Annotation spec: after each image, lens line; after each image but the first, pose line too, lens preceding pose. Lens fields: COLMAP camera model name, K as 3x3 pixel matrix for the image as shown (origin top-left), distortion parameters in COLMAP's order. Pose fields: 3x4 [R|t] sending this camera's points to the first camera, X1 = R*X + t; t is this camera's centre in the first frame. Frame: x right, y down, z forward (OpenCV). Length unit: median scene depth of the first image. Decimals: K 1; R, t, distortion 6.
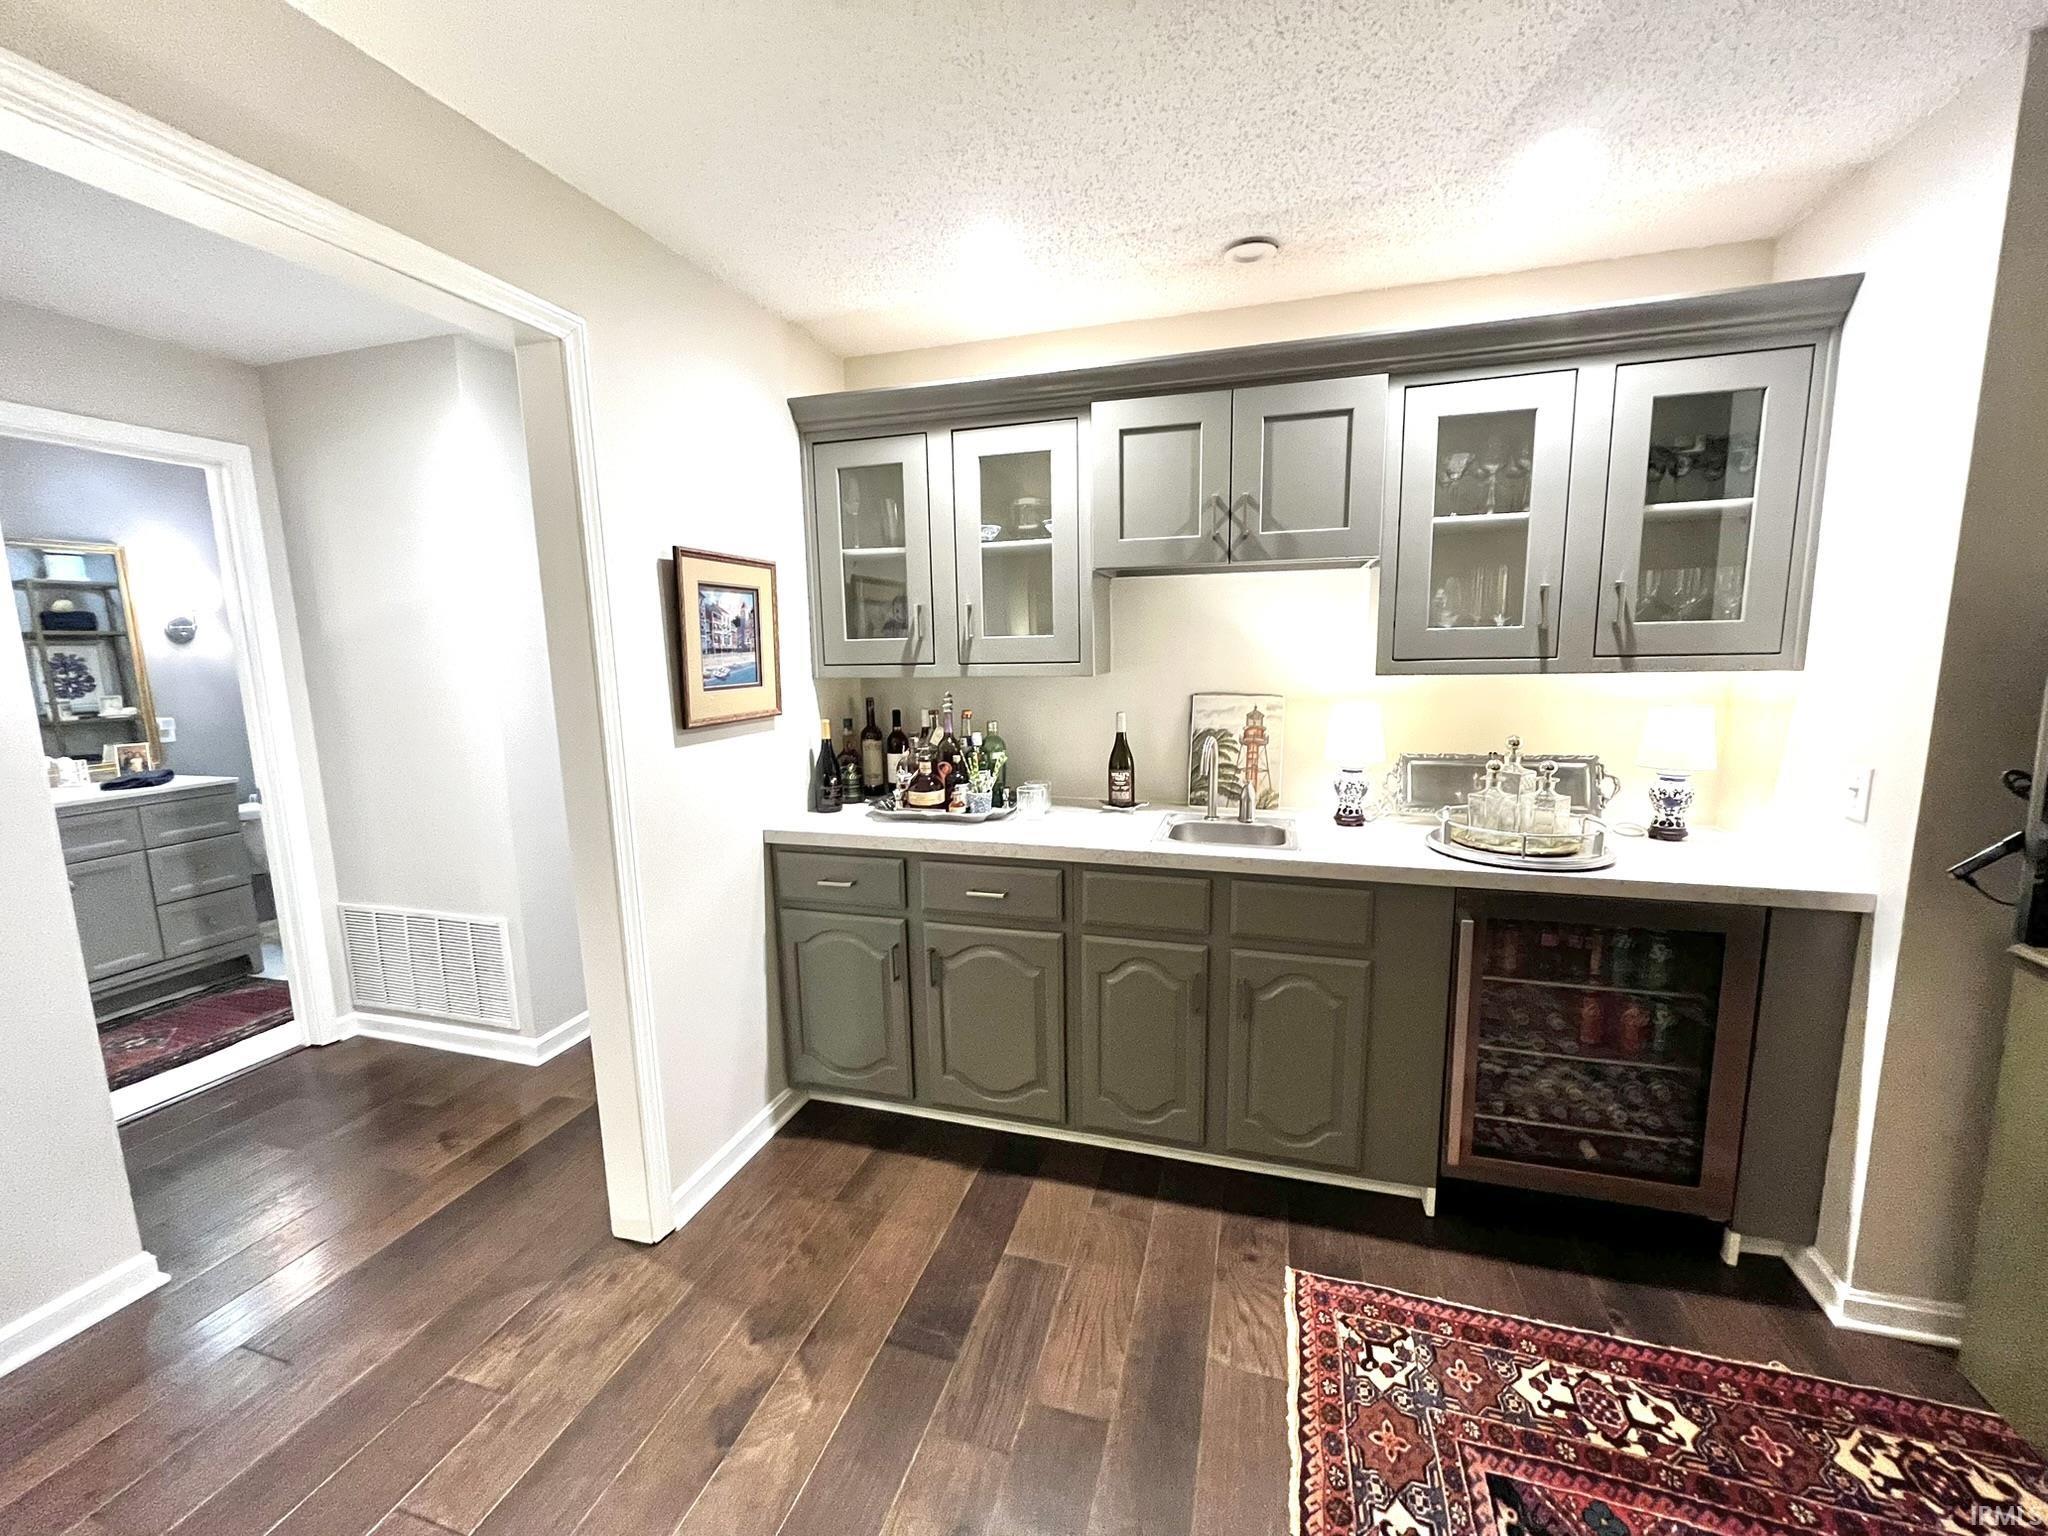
lens RADIAL K [[829.4, 0, 1022.5], [0, 829.4, 767.8], [0, 0, 1]] dist [-0.000772, 0.000087]
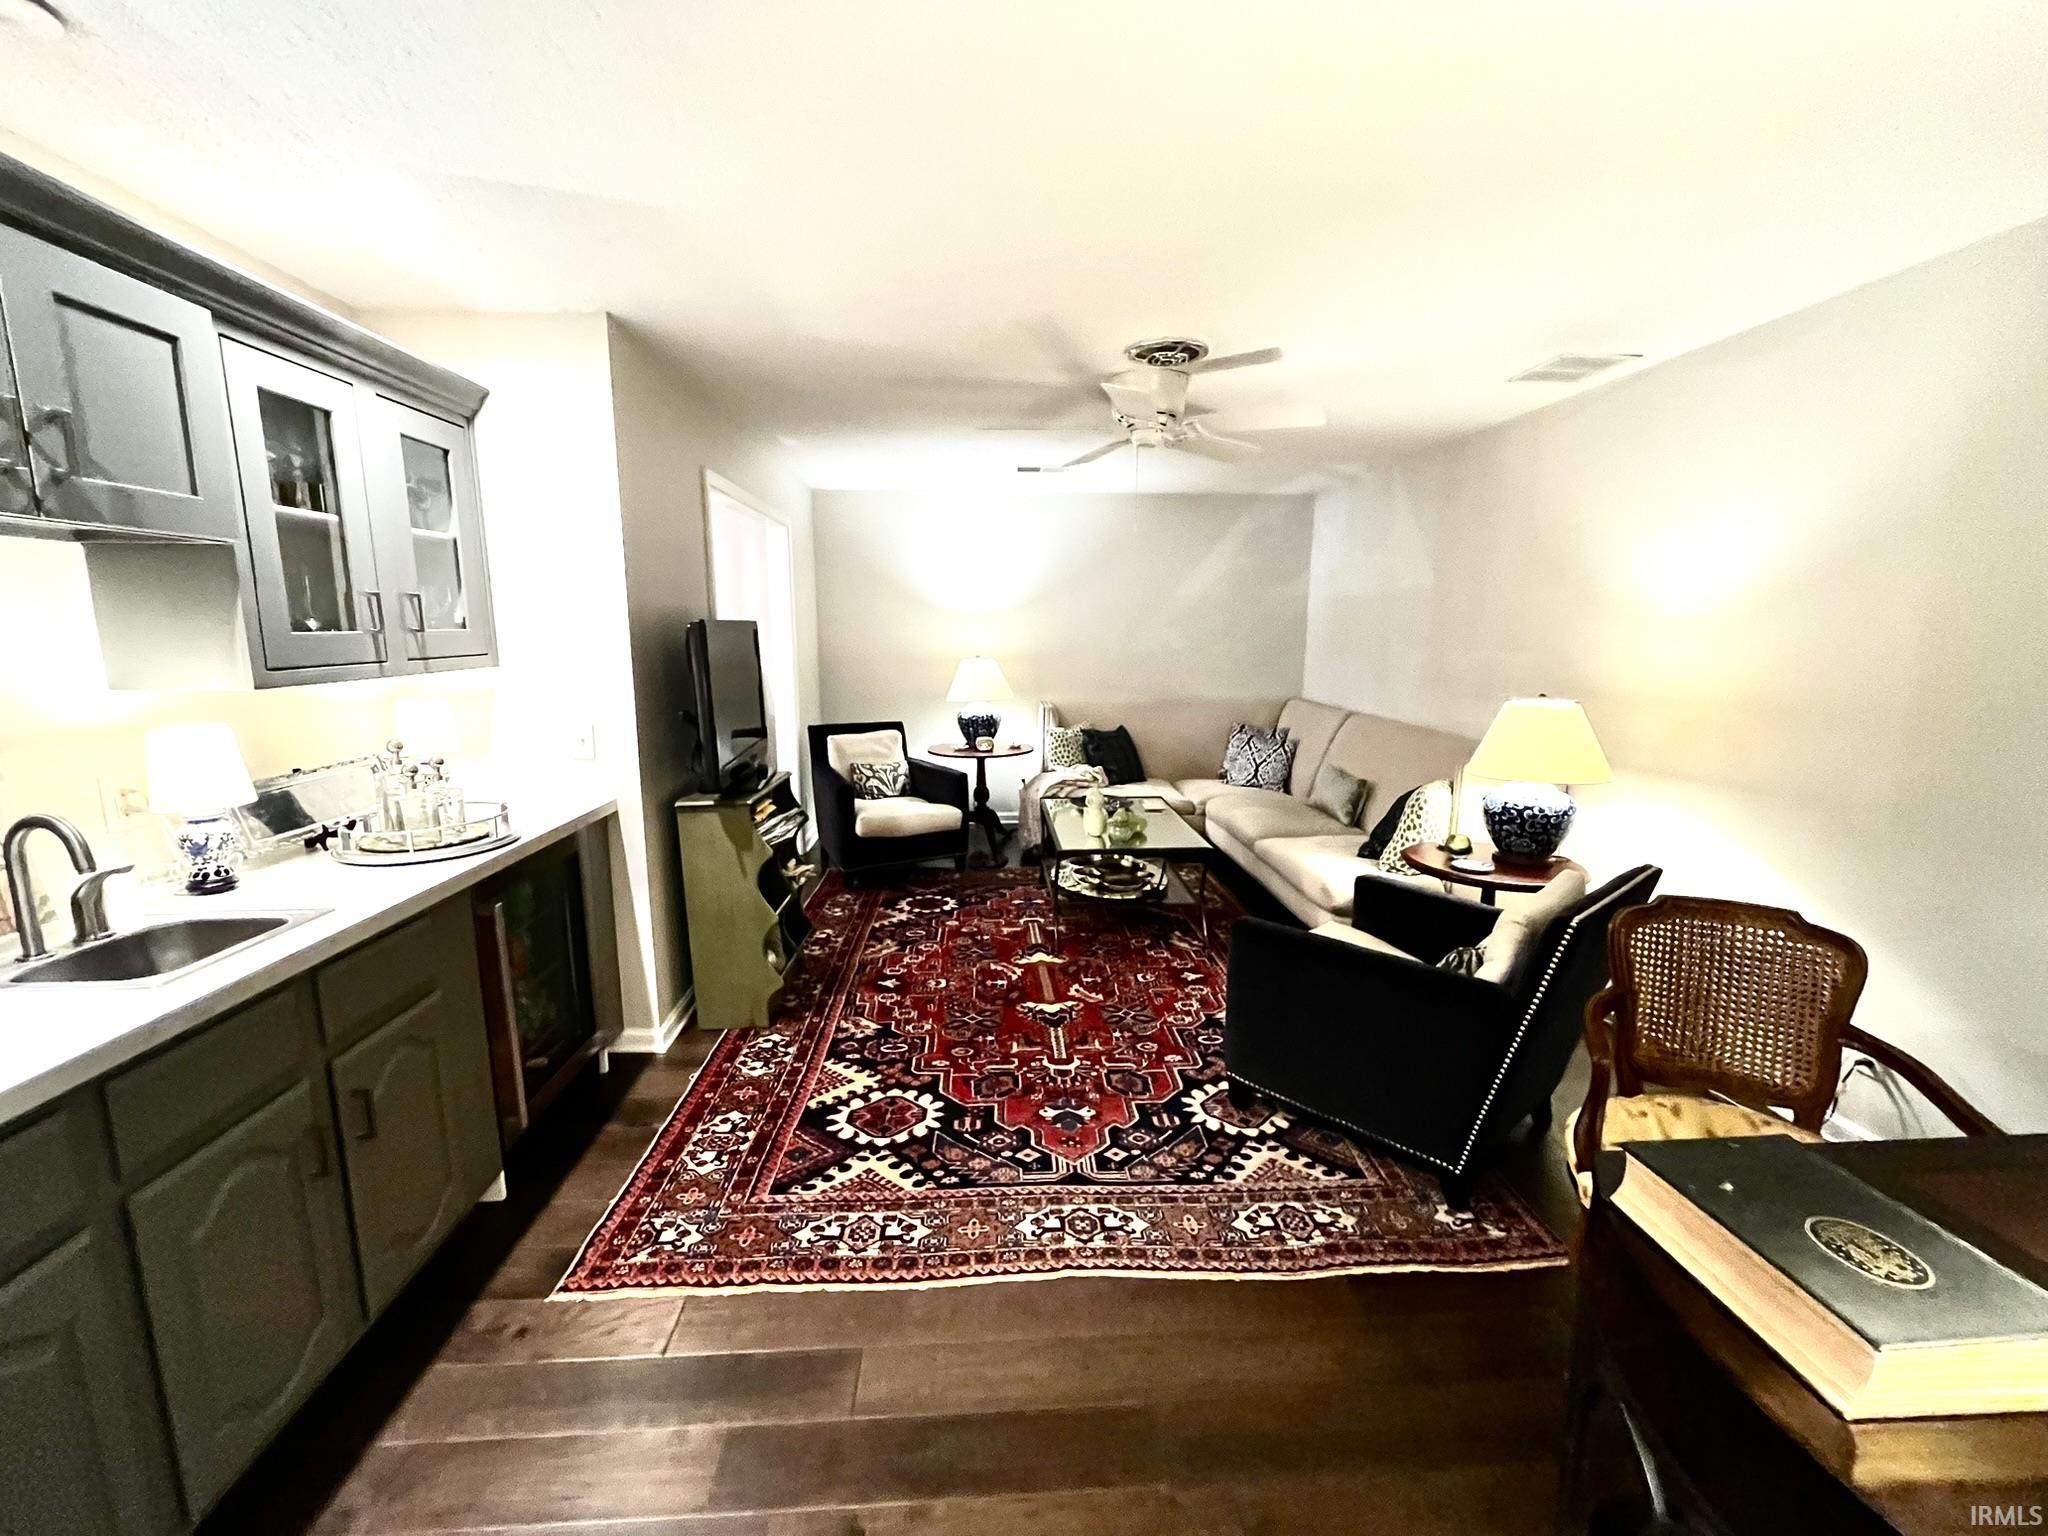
lens RADIAL K [[829.4, 0, 1022.5], [0, 829.4, 761.1], [0, 0, 1]] dist [-0.000772, 0.000087]
pose [[-0.348057, -0.134888, 0.927718, -0.589325], [0.138752, 0.971283, 0.193278, -0.097433], [-0.927148, 0.195995, -0.319346, 0.584854]]
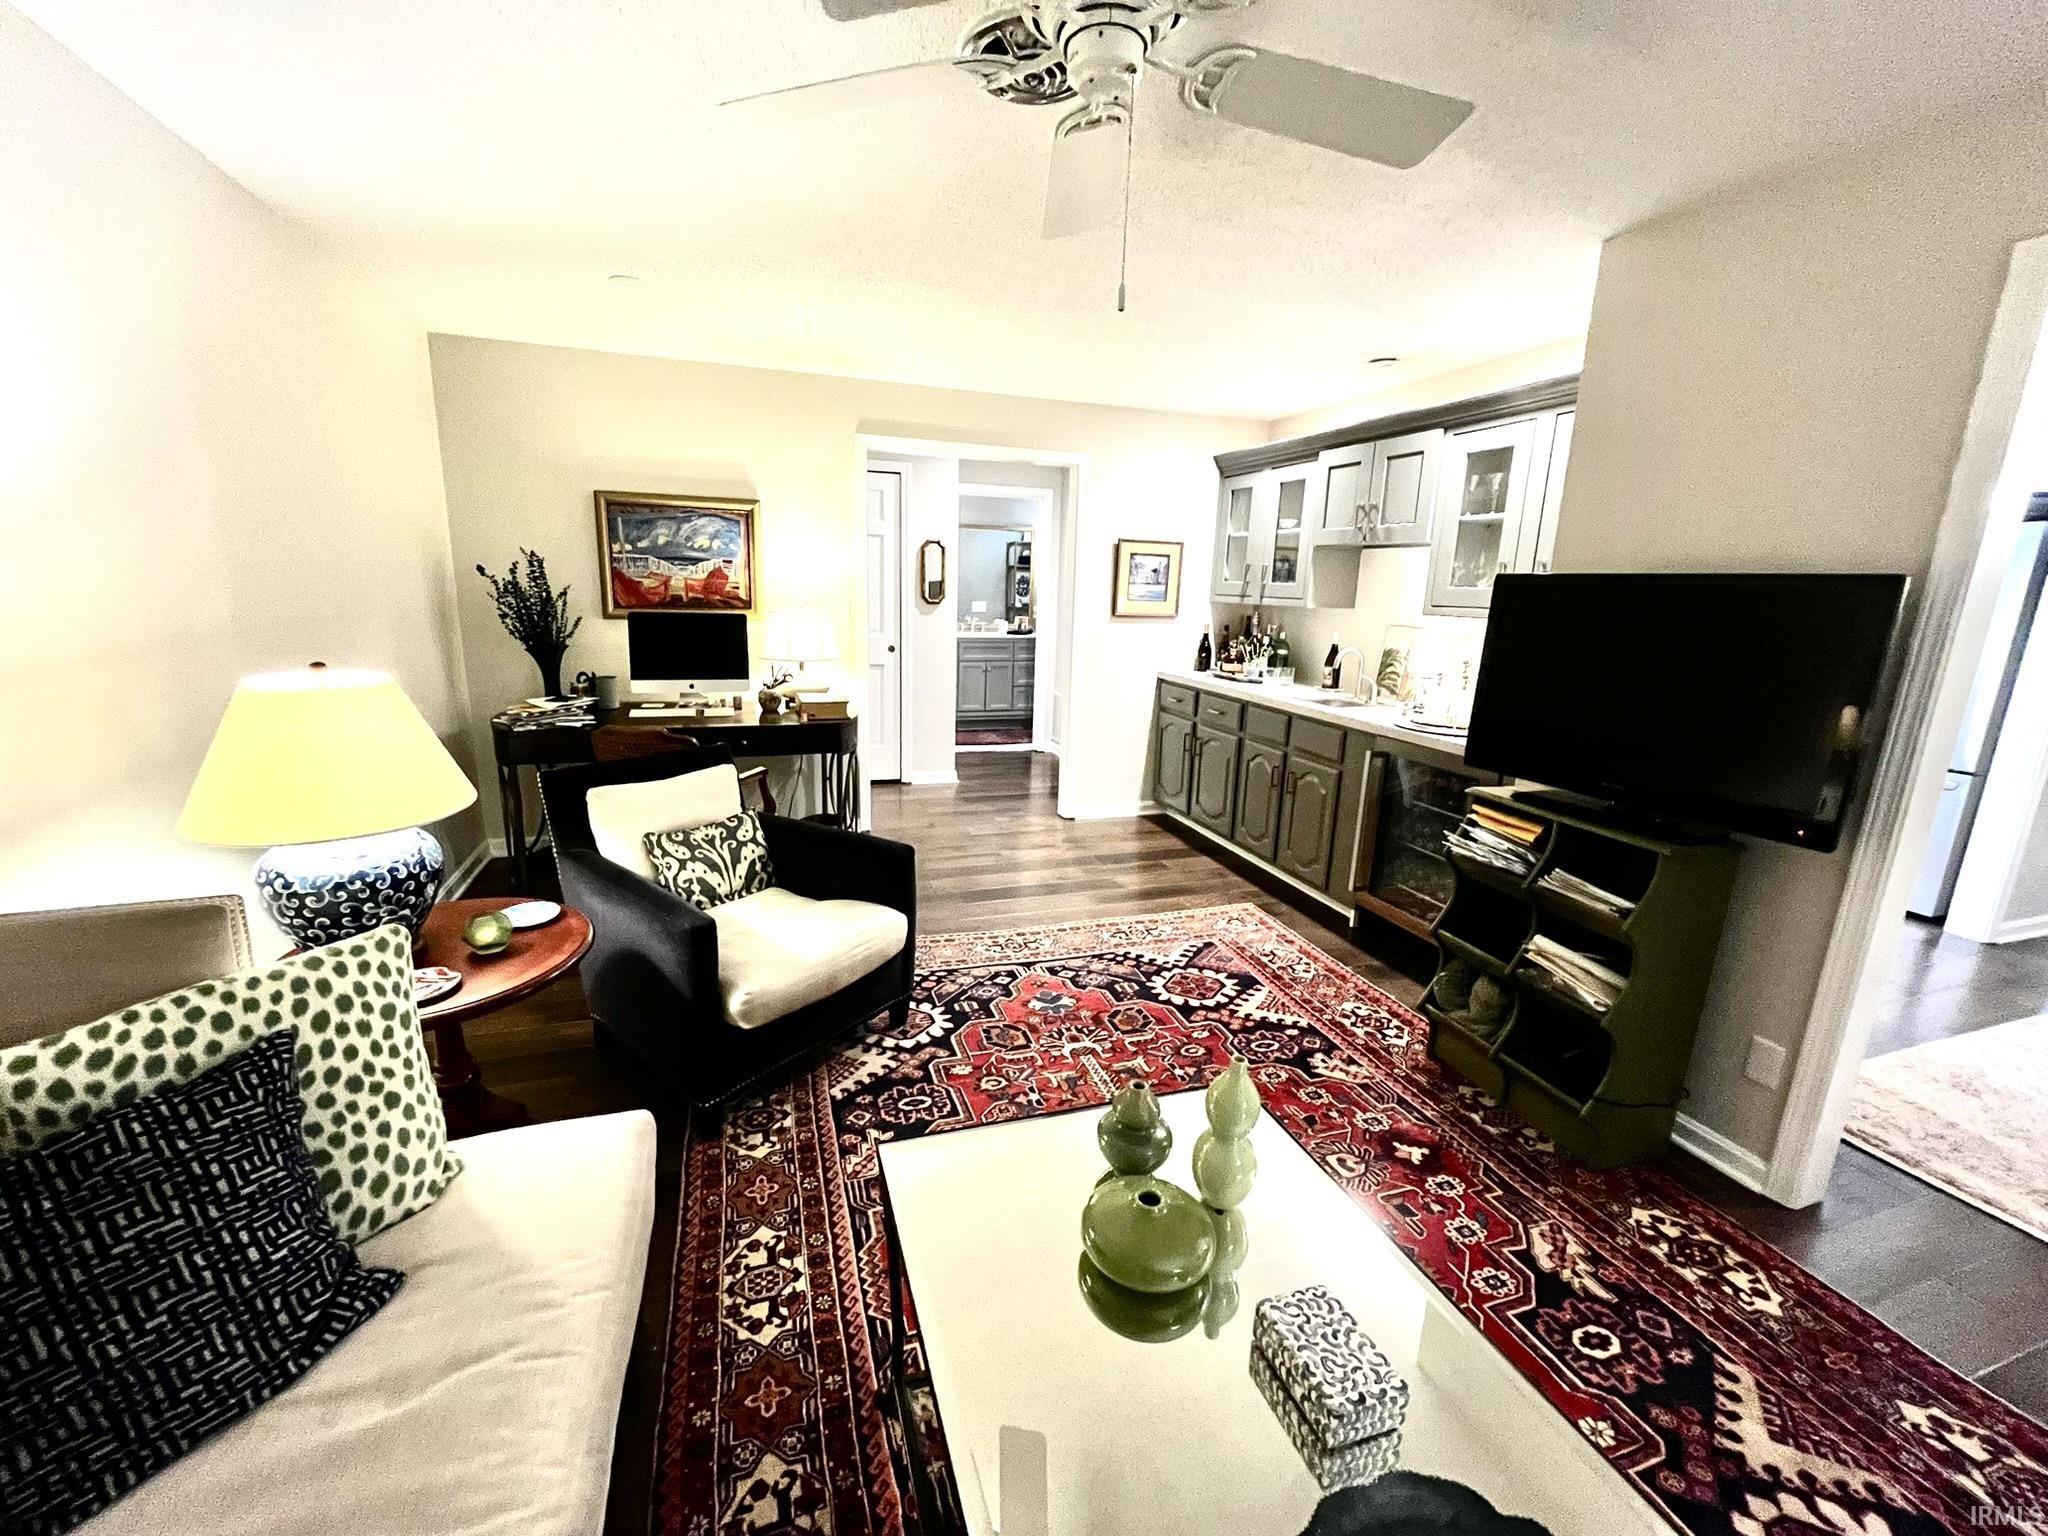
lens RADIAL K [[829.4, 0, 1019.5], [0, 829.4, 767.3], [0, 0, 1]] dist [-0.000772, 0.000087]
pose [[0.580128, 0.214000, -0.785910, 1.306894], [-0.157896, 0.976113, 0.149238, 0.059664], [0.799074, 0.037515, 0.600061, -0.581986]]
